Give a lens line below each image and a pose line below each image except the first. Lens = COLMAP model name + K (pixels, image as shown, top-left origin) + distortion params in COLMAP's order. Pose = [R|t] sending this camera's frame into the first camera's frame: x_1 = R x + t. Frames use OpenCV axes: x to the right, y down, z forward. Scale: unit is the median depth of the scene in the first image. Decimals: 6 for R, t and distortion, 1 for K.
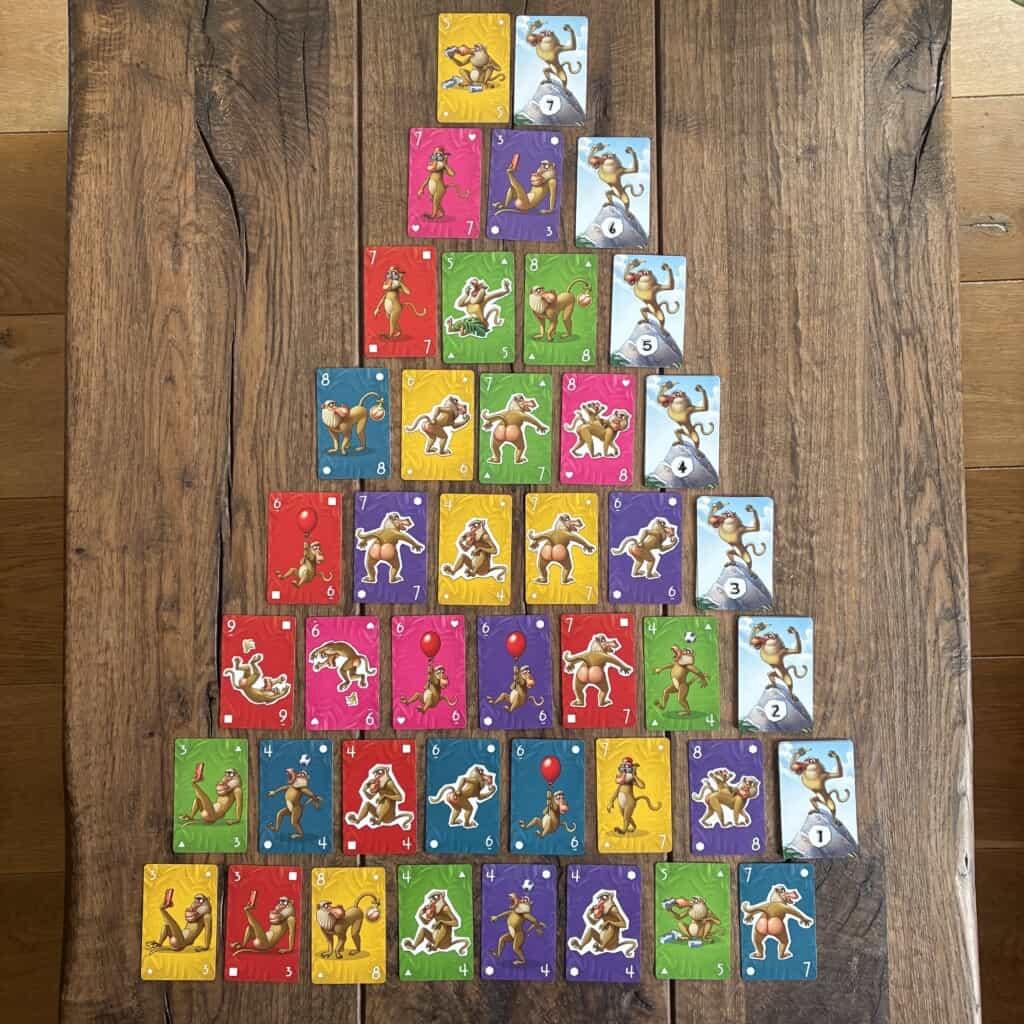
lens RADIAL K [[1400.6, 0, 501.8], [0, 1400.6, 513.5], [0, 0, 1]] dist [0.027074, 0.000000]
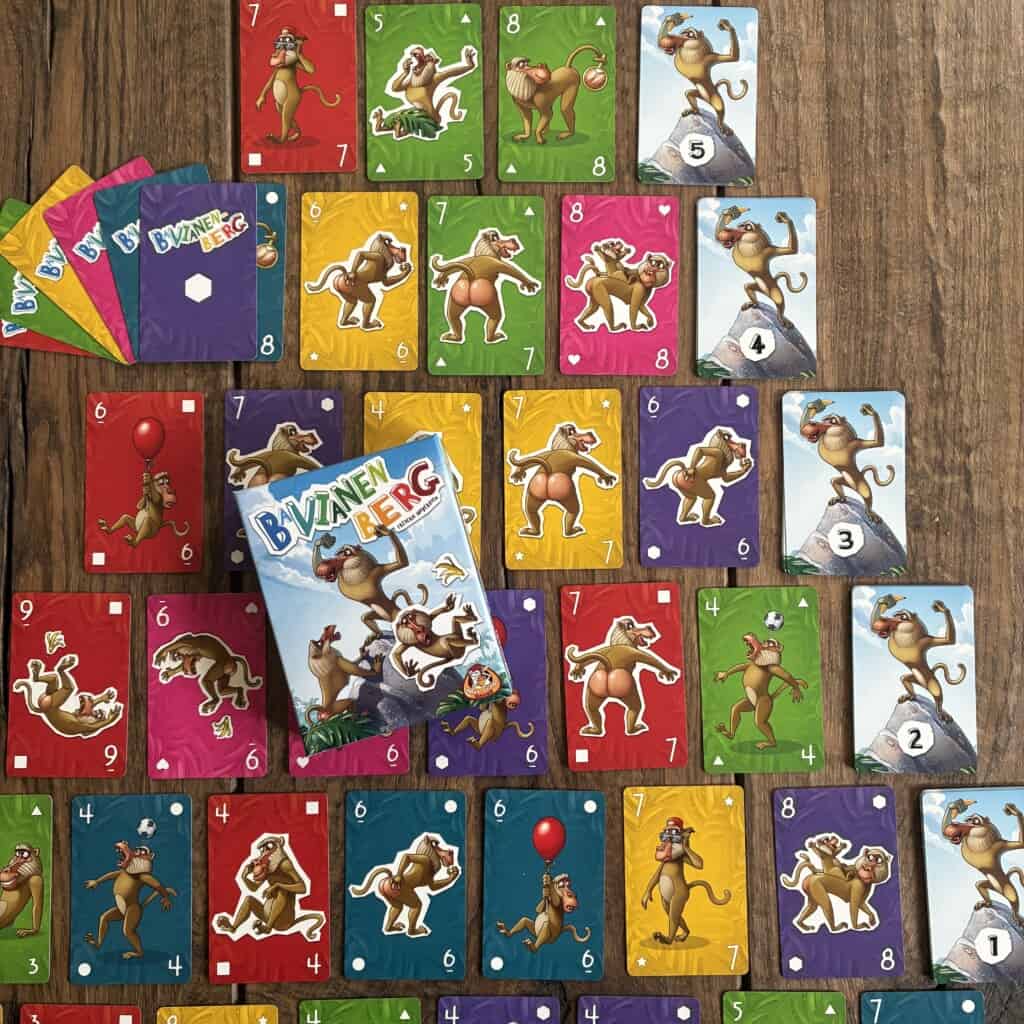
lens RADIAL K [[1400.6, 0, 507.0], [0, 1400.6, 510.6], [0, 0, 1]] dist [0.027074, 0.000000]
pose [[0.999780, -0.010032, 0.018400, 0.006778], [0.009689, 0.999779, 0.018667, 0.027382], [-0.018583, -0.018485, 0.999656, 0.386131]]
